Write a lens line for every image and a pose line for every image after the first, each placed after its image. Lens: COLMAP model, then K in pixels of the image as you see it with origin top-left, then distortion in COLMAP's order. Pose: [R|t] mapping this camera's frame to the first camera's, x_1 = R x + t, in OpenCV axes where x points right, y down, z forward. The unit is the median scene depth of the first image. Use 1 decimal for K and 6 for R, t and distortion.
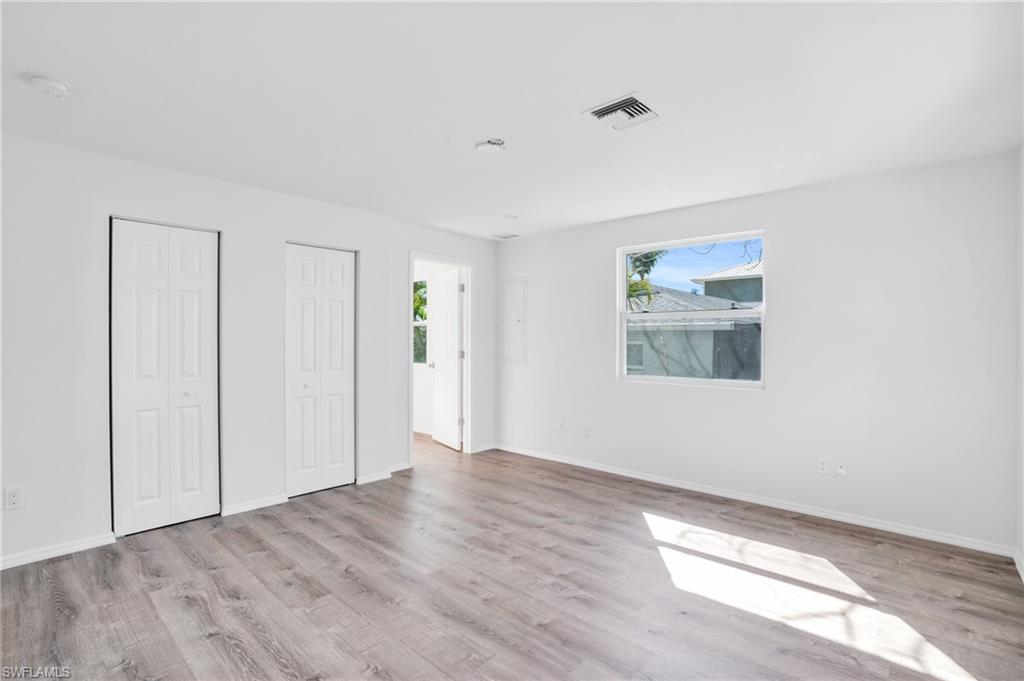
lens RADIAL K [[474.0, 0, 506.0], [0, 474.0, 342.4], [0, 0, 1]] dist [-0.051962, 0.008743]
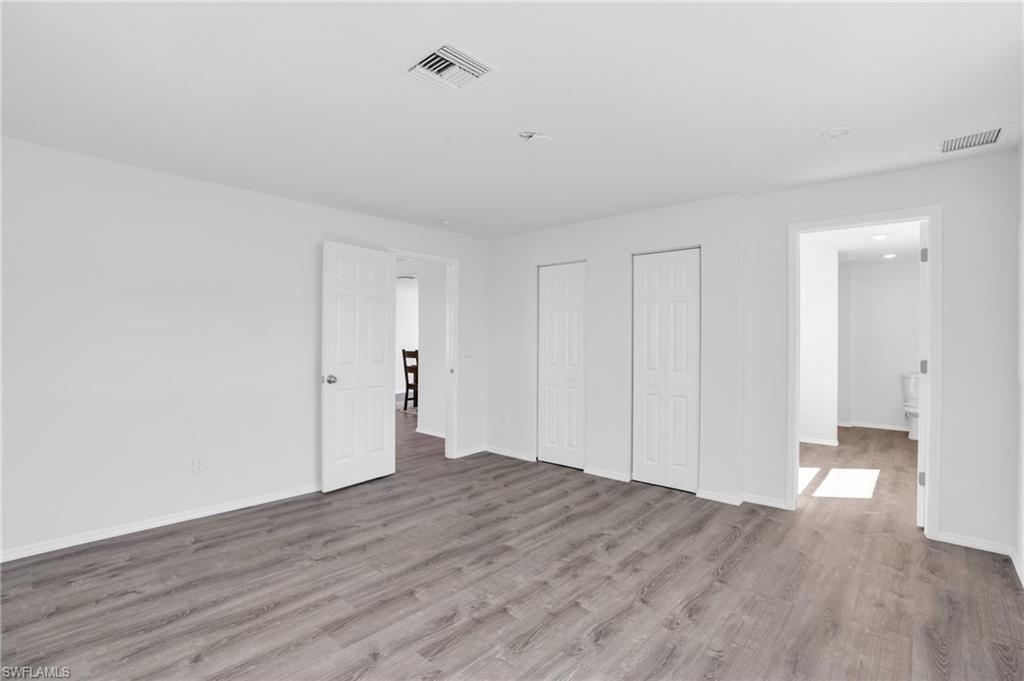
lens RADIAL K [[474.0, 0, 507.1], [0, 474.0, 339.1], [0, 0, 1]] dist [-0.051962, 0.008743]
pose [[0.020230, -0.005757, -0.999779, 0.846631], [-0.012370, 0.999905, -0.006008, 0.001745], [0.999719, 0.012489, 0.020157, 0.842012]]
